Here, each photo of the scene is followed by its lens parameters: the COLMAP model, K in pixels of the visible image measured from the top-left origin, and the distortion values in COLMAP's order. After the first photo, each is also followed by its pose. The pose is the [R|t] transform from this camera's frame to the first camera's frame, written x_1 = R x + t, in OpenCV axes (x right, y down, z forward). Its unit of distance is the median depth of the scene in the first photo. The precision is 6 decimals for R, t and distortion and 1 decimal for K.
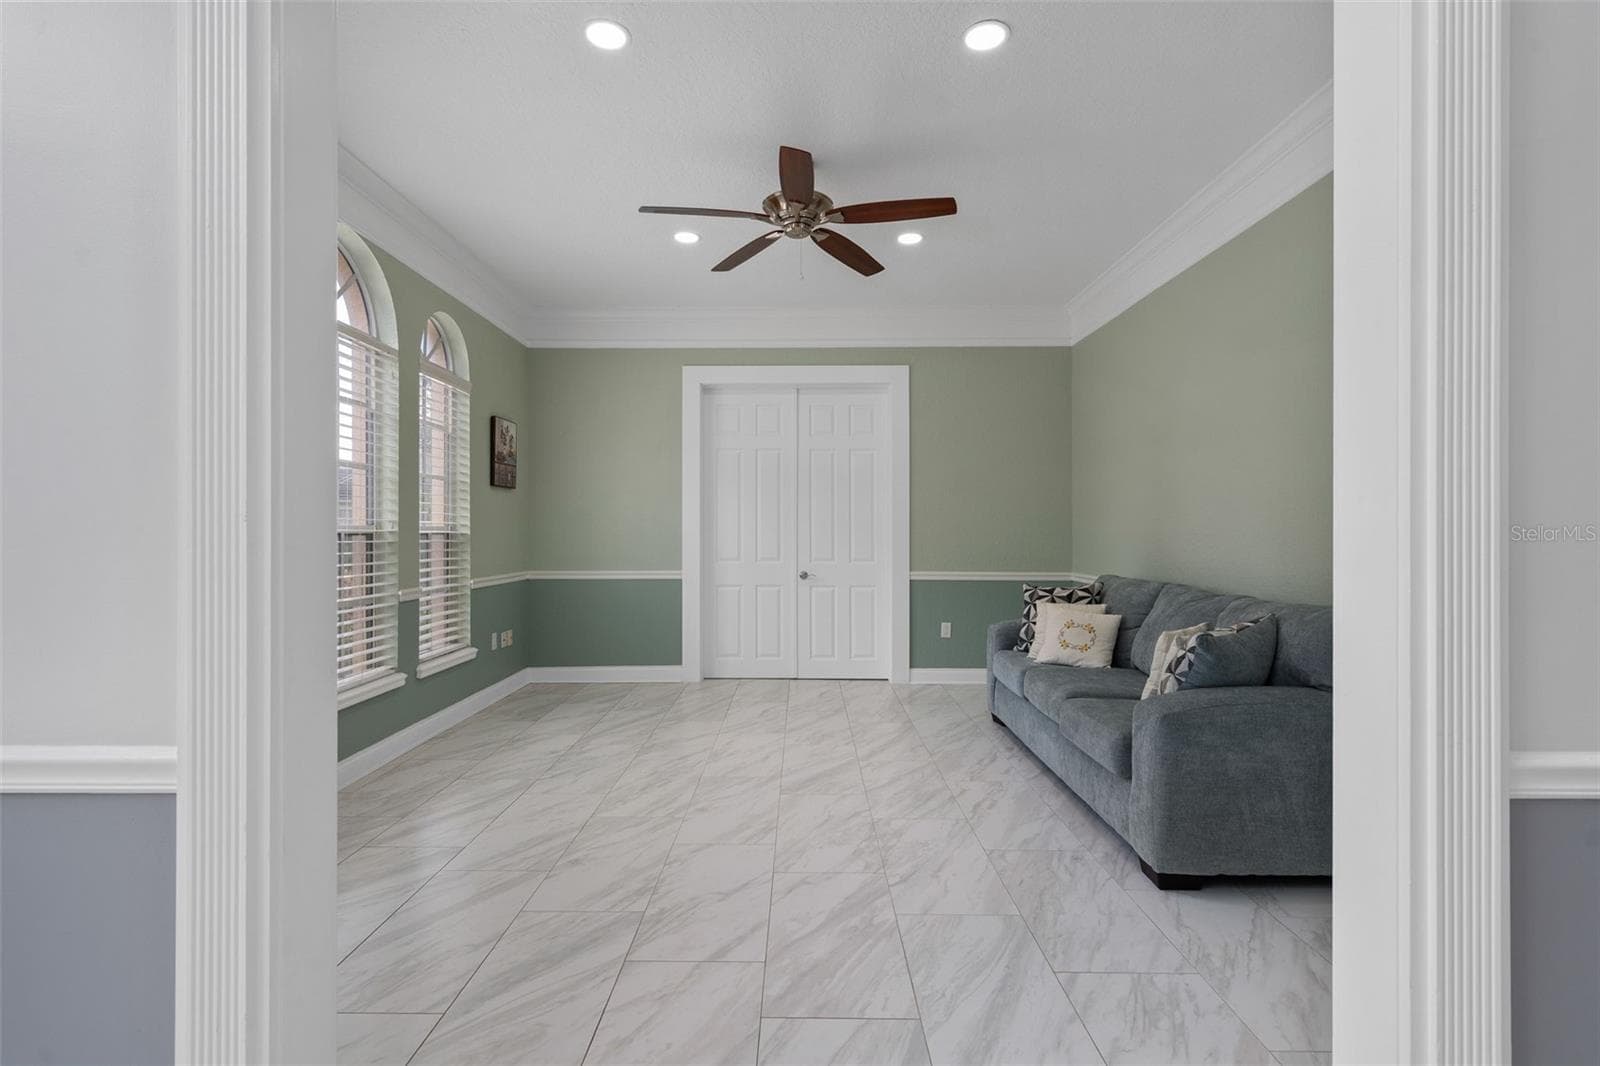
lens RADIAL K [[783.5, 0, 798.8], [0, 783.5, 527.8], [0, 0, 1]] dist [0.003344, 0.002075]
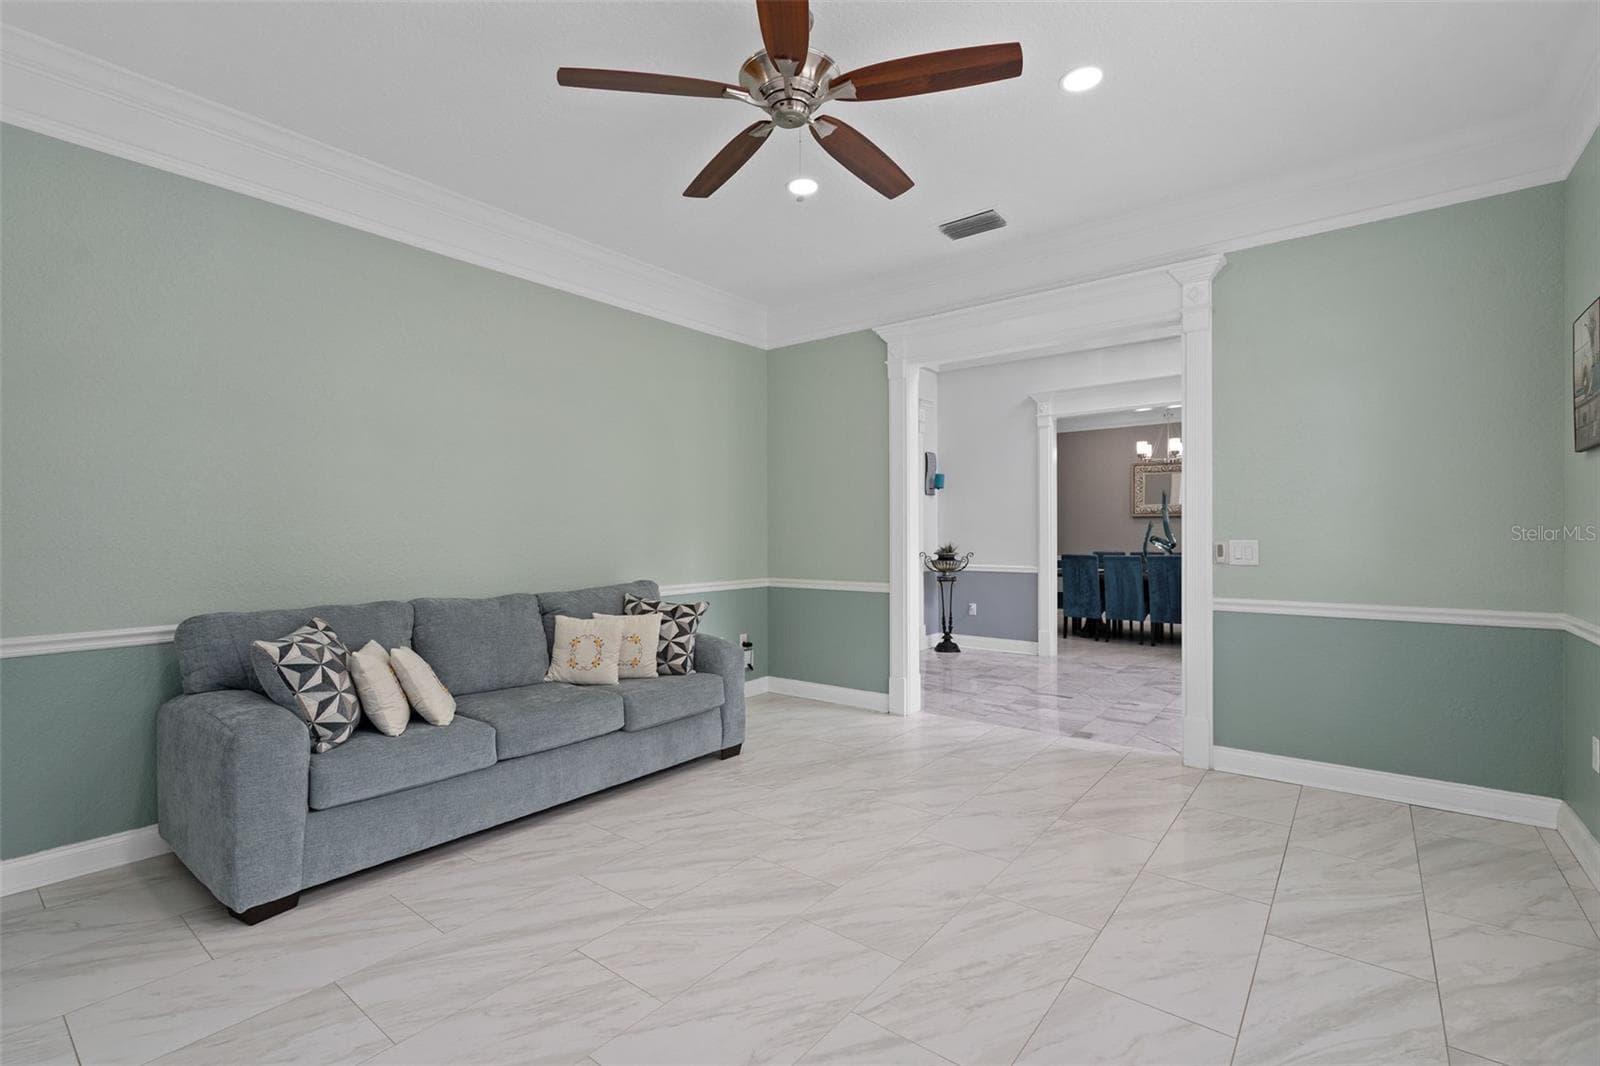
lens RADIAL K [[702.7, 0, 796.4], [0, 702.7, 535.2], [0, 0, 1]] dist [0.001670, 0.000089]
pose [[-0.787280, 0.001057, 0.616594, -0.461917], [-0.000157, 0.999998, -0.001914, -0.000608], [-0.616595, -0.001604, -0.787279, 1.750904]]
